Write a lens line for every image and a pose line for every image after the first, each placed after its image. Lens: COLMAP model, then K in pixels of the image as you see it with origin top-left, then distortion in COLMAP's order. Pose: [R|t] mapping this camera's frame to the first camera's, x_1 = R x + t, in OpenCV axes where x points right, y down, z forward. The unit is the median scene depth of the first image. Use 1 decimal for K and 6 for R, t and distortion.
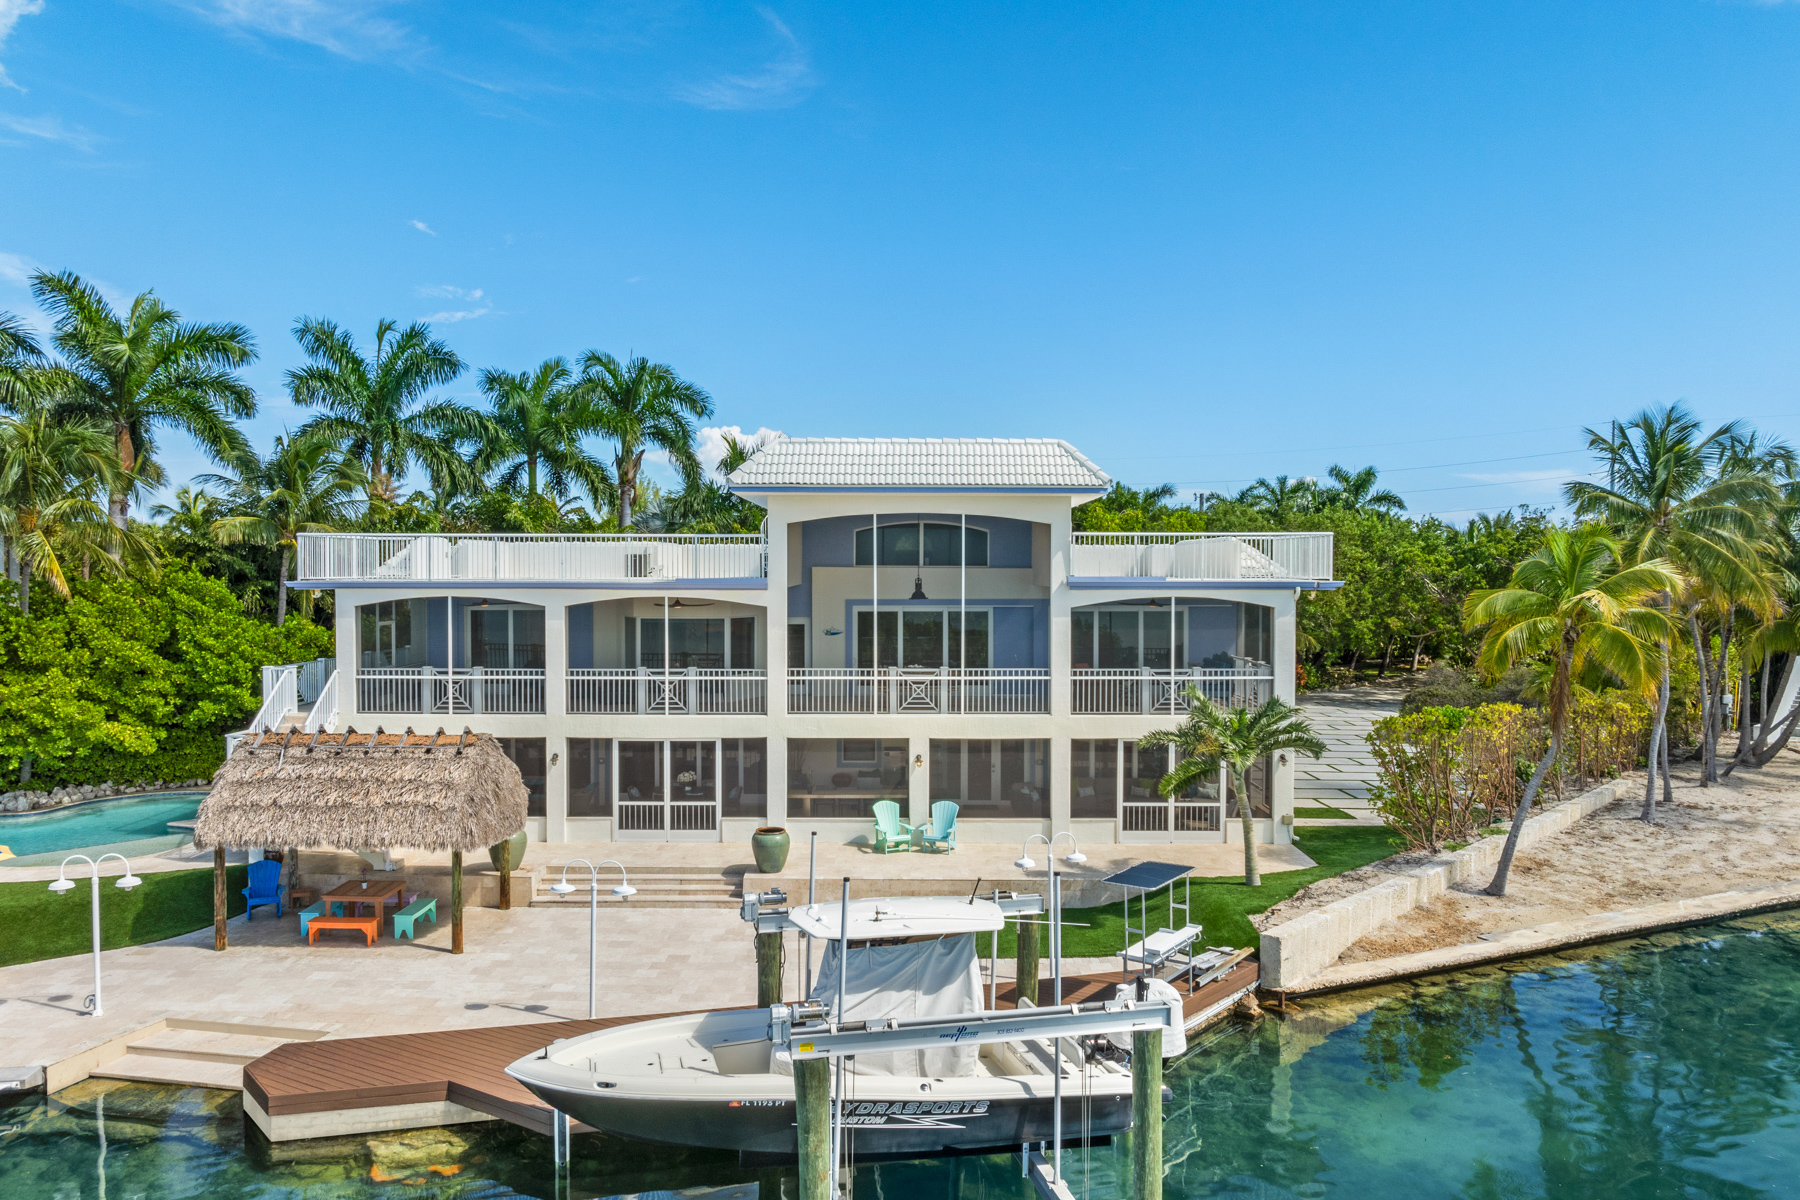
lens RADIAL K [[1353.5, 0, 910.7], [0, 1353.5, 566.9], [0, 0, 1]] dist [-0.015225, -0.001255]
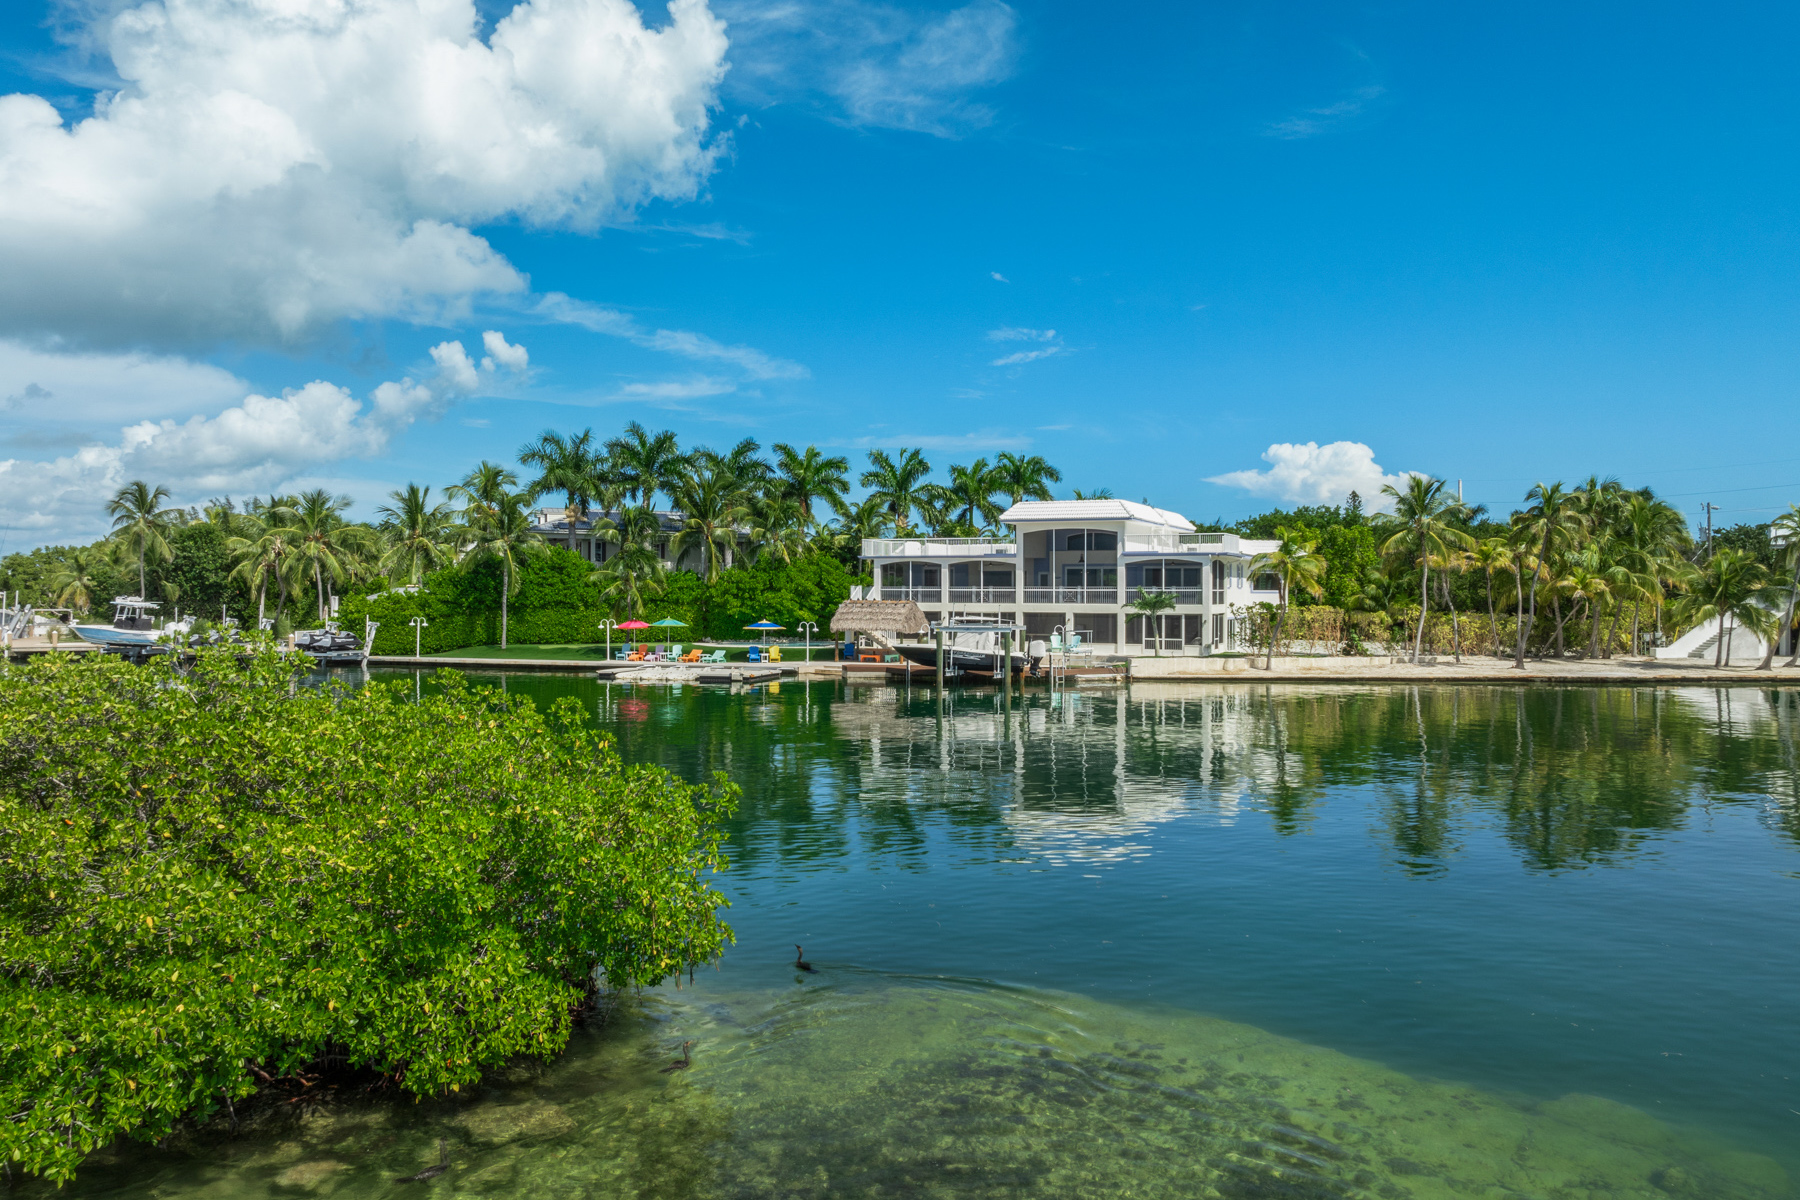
lens RADIAL K [[1225.0, 0, 900.0], [0, 1225.0, 600.0], [0, 0, 1]] dist [-0.005746, -0.001632]
pose [[0.912077, 0.007087, -0.409958, 0.685864], [-0.003087, 0.999941, 0.010418, 0.076445], [0.410008, -0.008237, 0.912045, -1.335747]]
